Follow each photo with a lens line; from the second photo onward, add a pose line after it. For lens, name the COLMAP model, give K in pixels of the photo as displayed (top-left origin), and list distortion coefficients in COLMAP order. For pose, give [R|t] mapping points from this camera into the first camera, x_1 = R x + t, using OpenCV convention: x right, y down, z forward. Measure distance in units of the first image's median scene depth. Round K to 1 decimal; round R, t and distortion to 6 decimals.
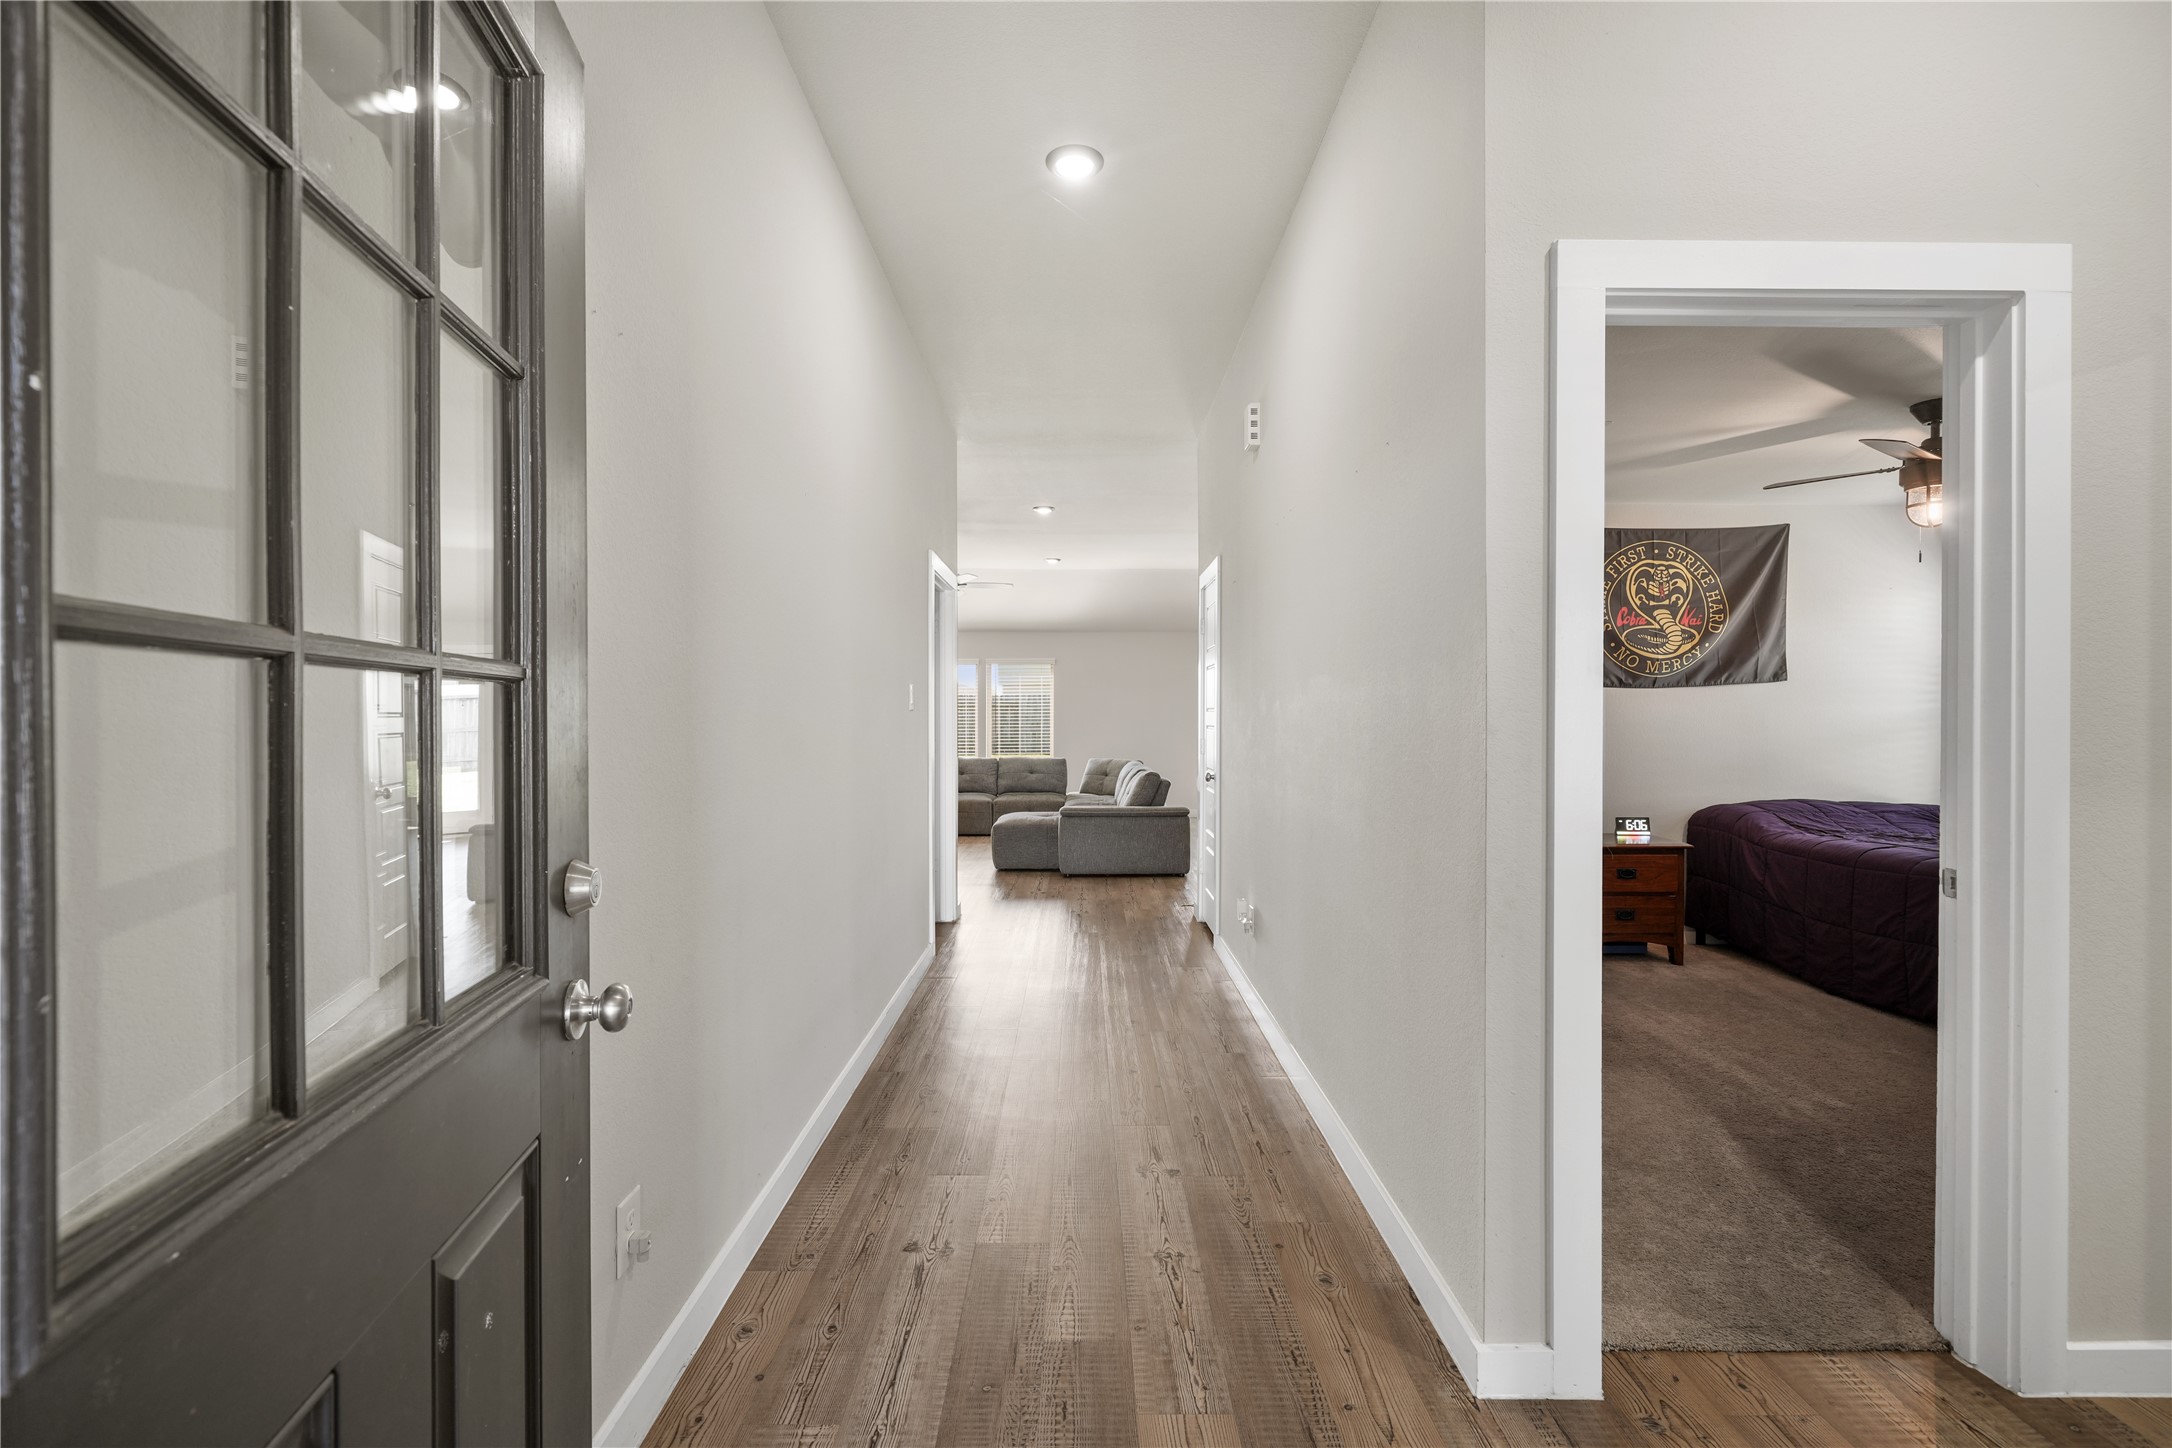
lens RADIAL K [[948.1, 0, 1086.0], [0, 948.1, 724.0], [0, 0, 1]] dist [0.015517, -0.009563]
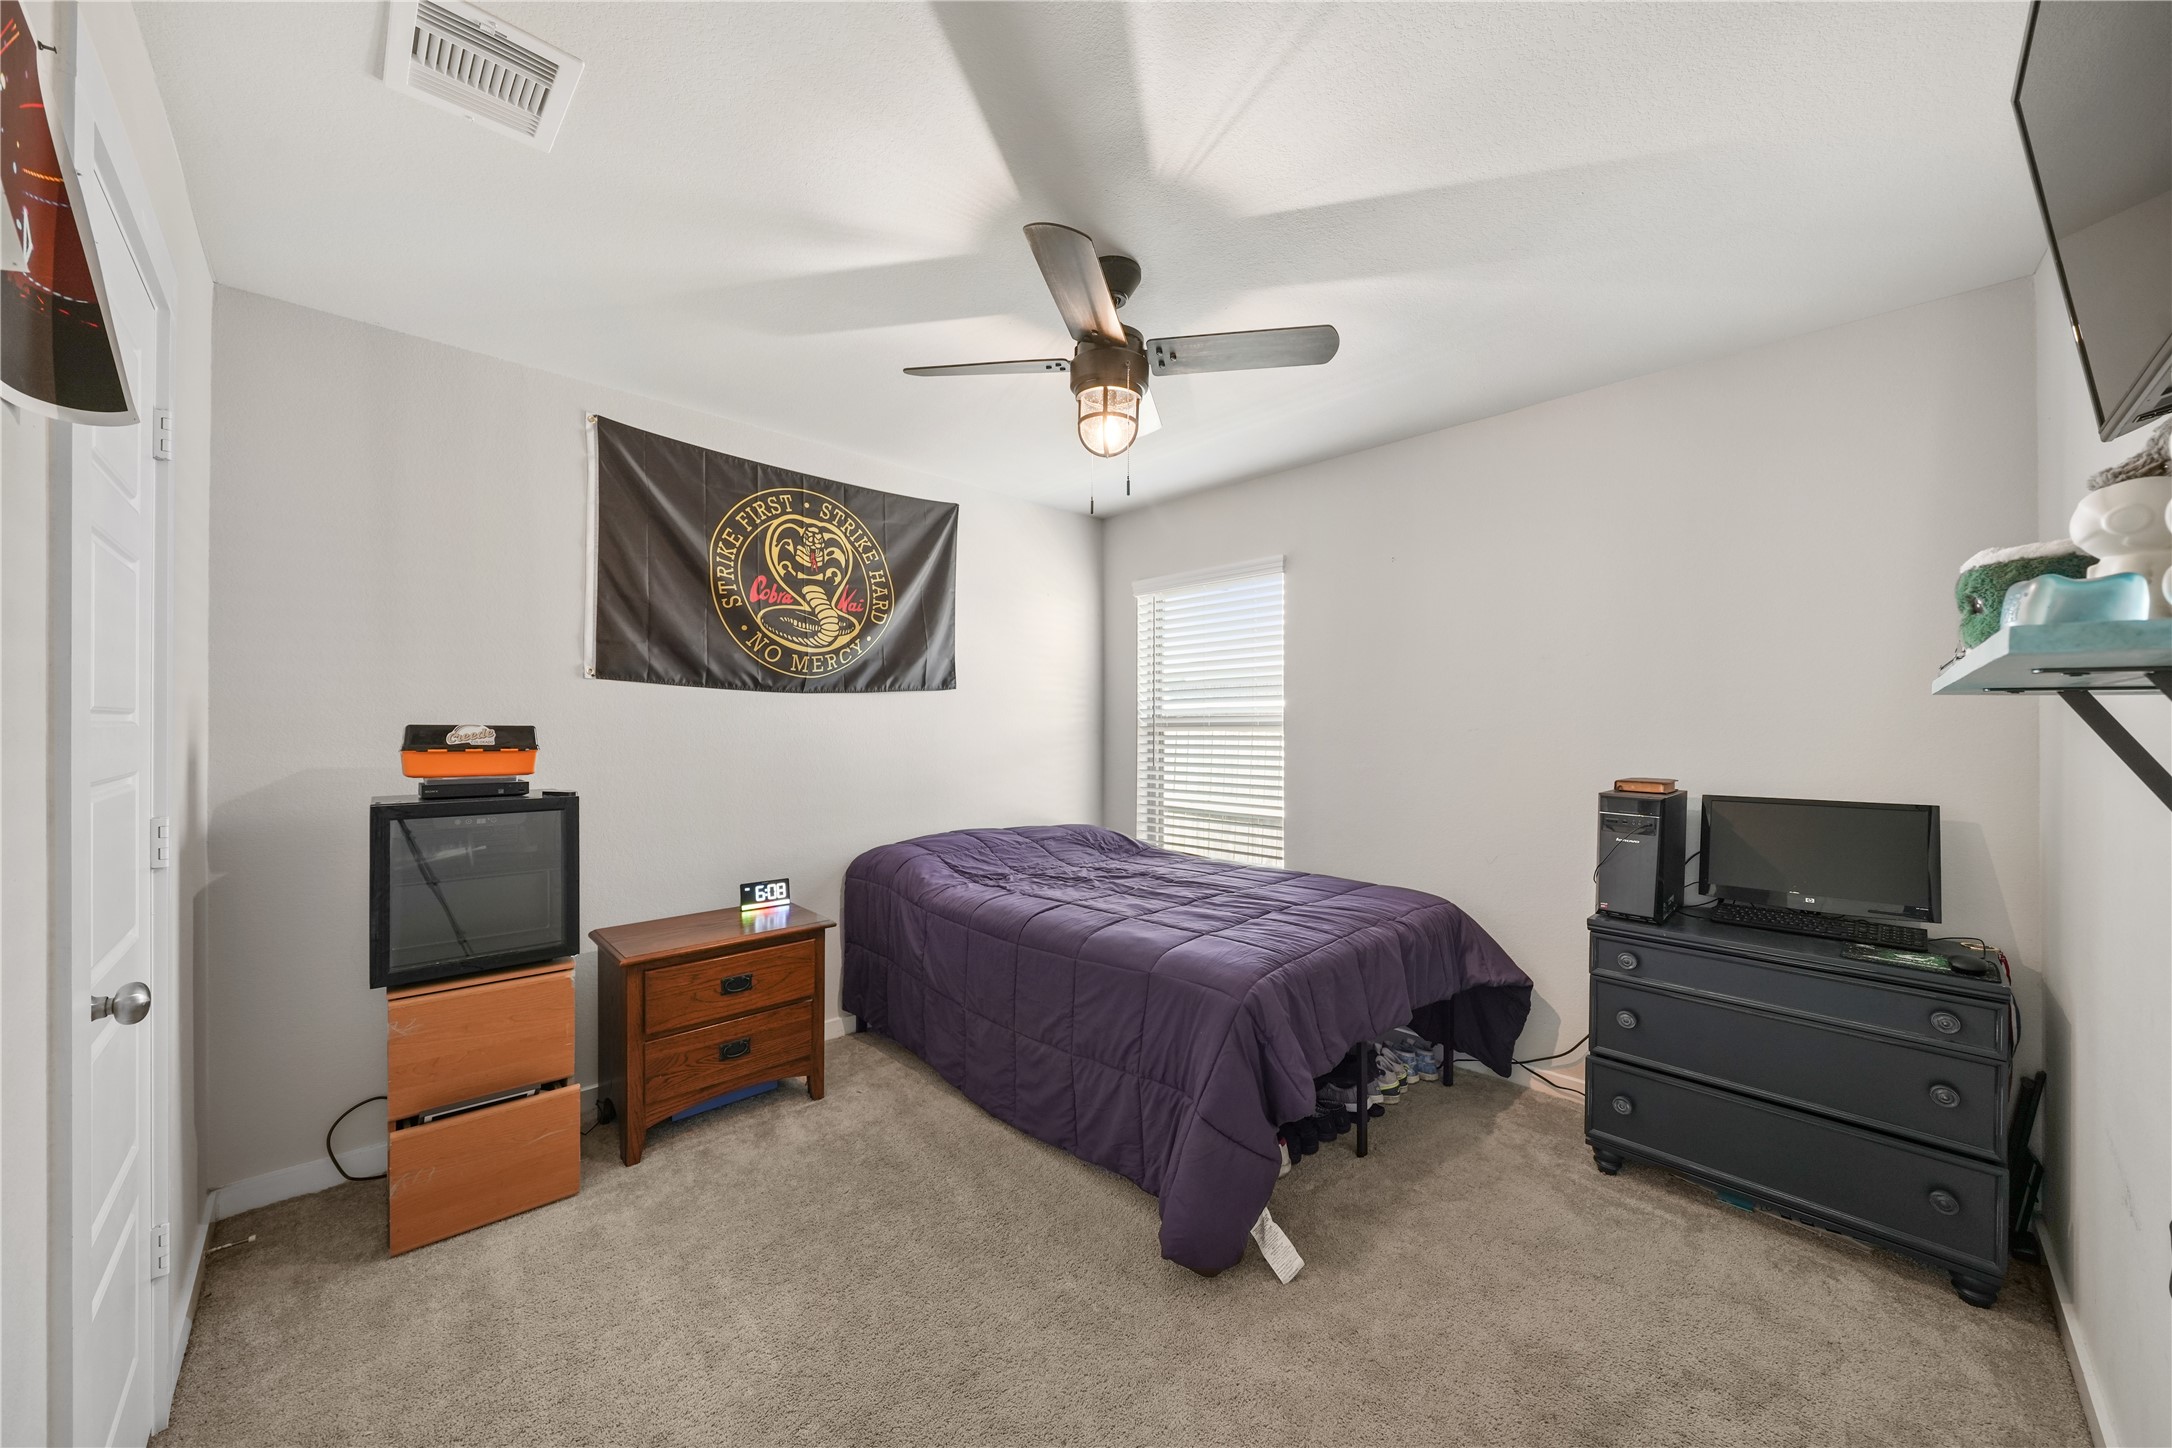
lens RADIAL K [[769.2, 0, 1086.0], [0, 769.2, 724.0], [0, 0, 1]] dist [-0.000949, -0.000093]
pose [[0.721757, 0.001854, 0.692144, 0.347874], [0.000257, 0.999996, -0.002946, -0.012489], [-0.692146, 0.002304, 0.721754, 0.430376]]
